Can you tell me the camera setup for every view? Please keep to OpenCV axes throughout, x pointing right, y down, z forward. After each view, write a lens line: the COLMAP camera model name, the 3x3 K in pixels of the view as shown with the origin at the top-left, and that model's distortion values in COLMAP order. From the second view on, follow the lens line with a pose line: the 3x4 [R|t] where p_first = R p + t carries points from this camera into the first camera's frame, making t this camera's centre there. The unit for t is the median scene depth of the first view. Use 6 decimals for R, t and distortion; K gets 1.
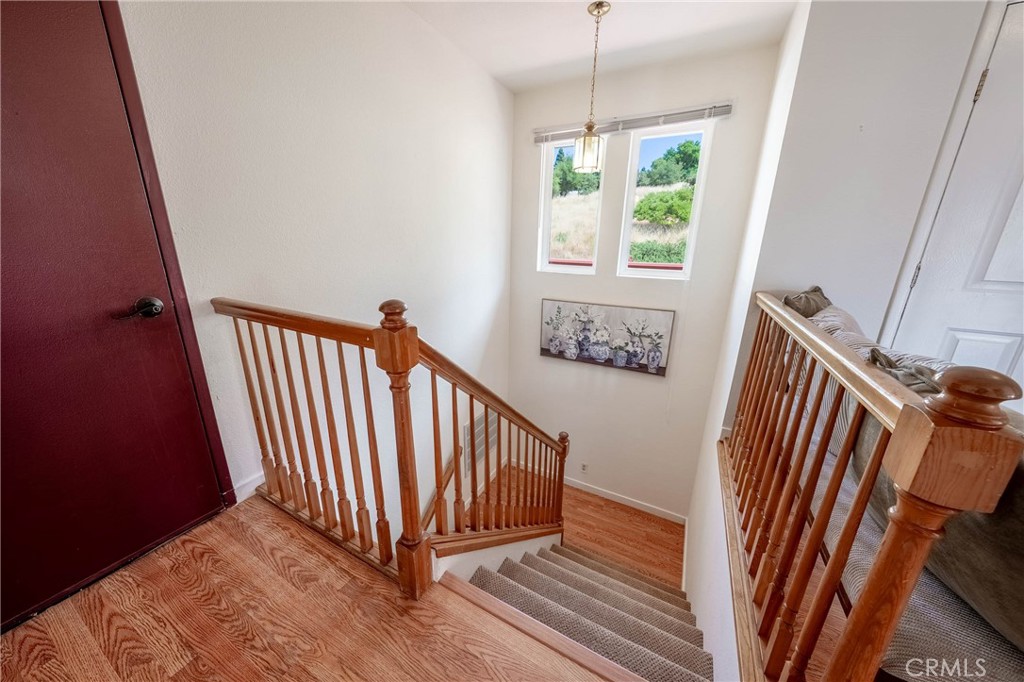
lens RADIAL K [[343.6, 0, 508.8], [0, 343.6, 341.1], [0, 0, 1]] dist [-0.001016, -0.000048]
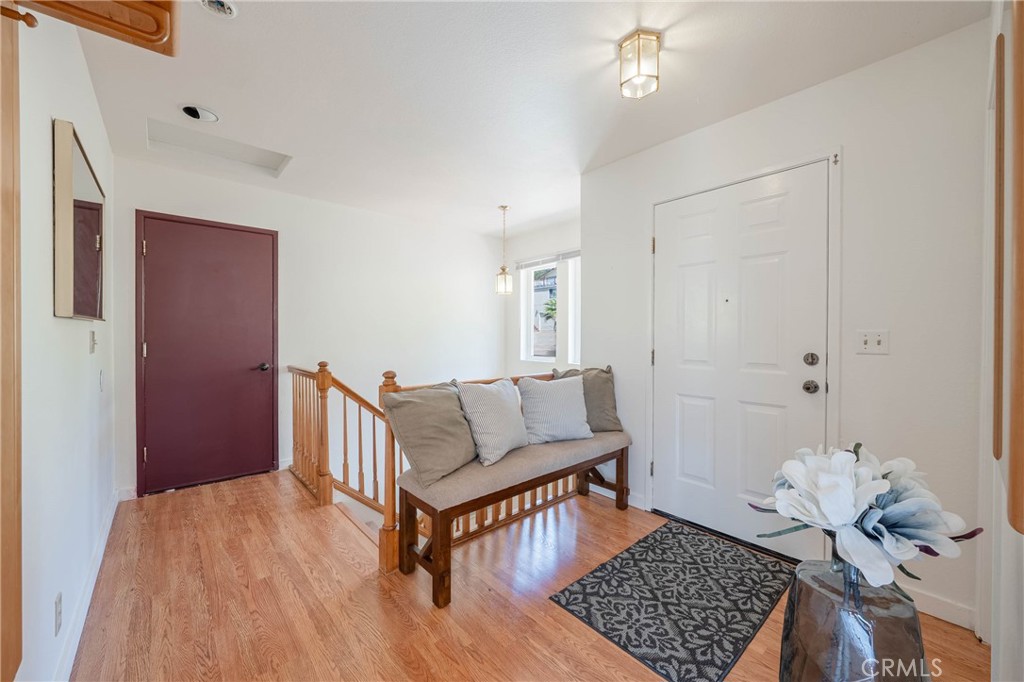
lens RADIAL K [[404.9, 0, 513.0], [0, 404.9, 336.8], [0, 0, 1]] dist [-0.000738, -0.000094]
pose [[0.933792, -0.015086, -0.357499, 1.488423], [-0.084318, 0.961698, -0.260822, 0.268992], [0.347740, 0.273697, 0.896753, -0.934260]]
